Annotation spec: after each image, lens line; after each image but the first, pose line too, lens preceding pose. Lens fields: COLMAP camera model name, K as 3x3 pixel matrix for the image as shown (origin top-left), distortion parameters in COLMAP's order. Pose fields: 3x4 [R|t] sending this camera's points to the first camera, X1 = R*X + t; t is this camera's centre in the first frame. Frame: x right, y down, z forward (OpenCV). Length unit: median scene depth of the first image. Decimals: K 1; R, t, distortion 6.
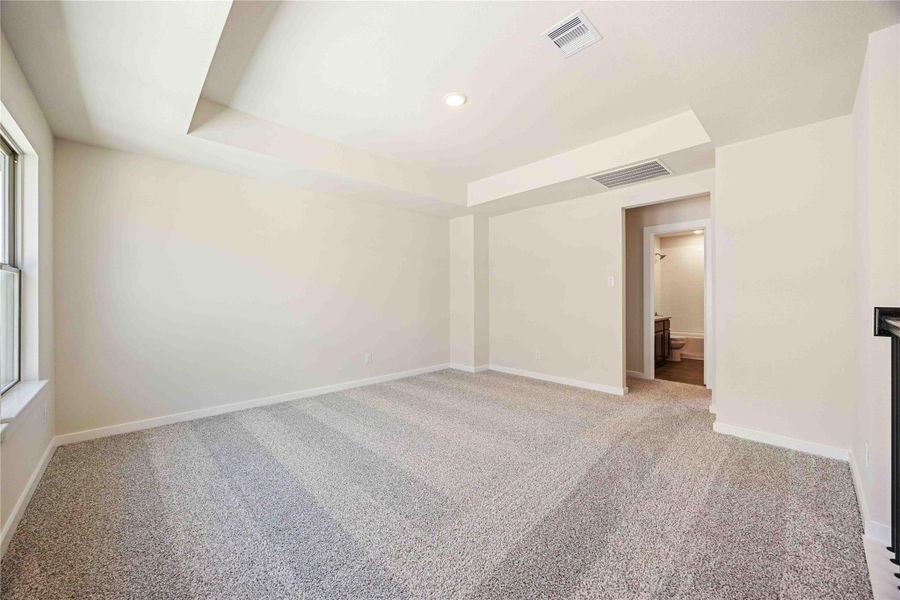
lens RADIAL K [[341.3, 0, 451.8], [0, 341.3, 294.6], [0, 0, 1]] dist [-0.008257, -0.000050]
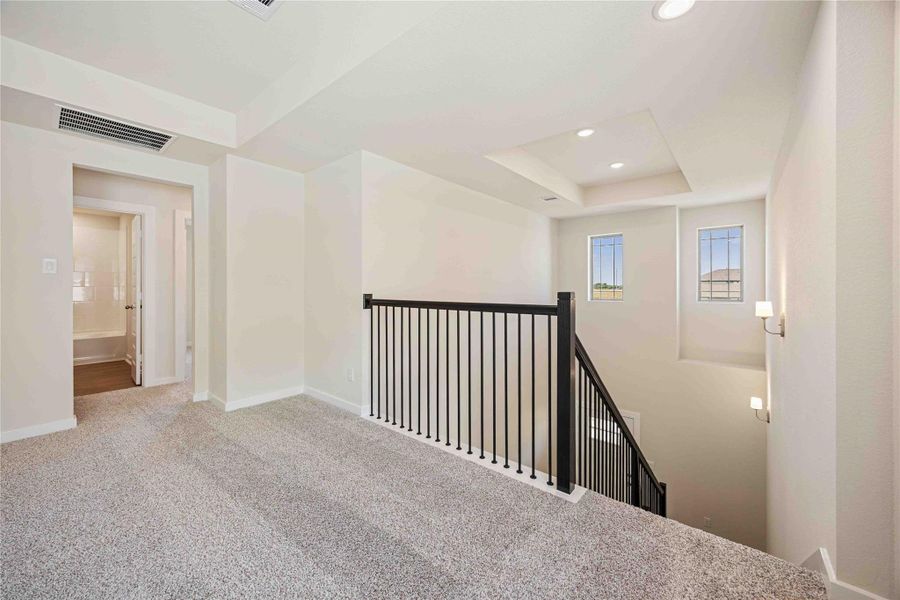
lens RADIAL K [[341.3, 0, 448.1], [0, 341.3, 292.3], [0, 0, 1]] dist [-0.008257, -0.000050]
pose [[-0.114719, -0.011498, 0.993331, -0.450014], [-0.006648, 0.999920, 0.010806, -0.000834], [-0.993376, -0.005364, -0.114787, 0.465475]]
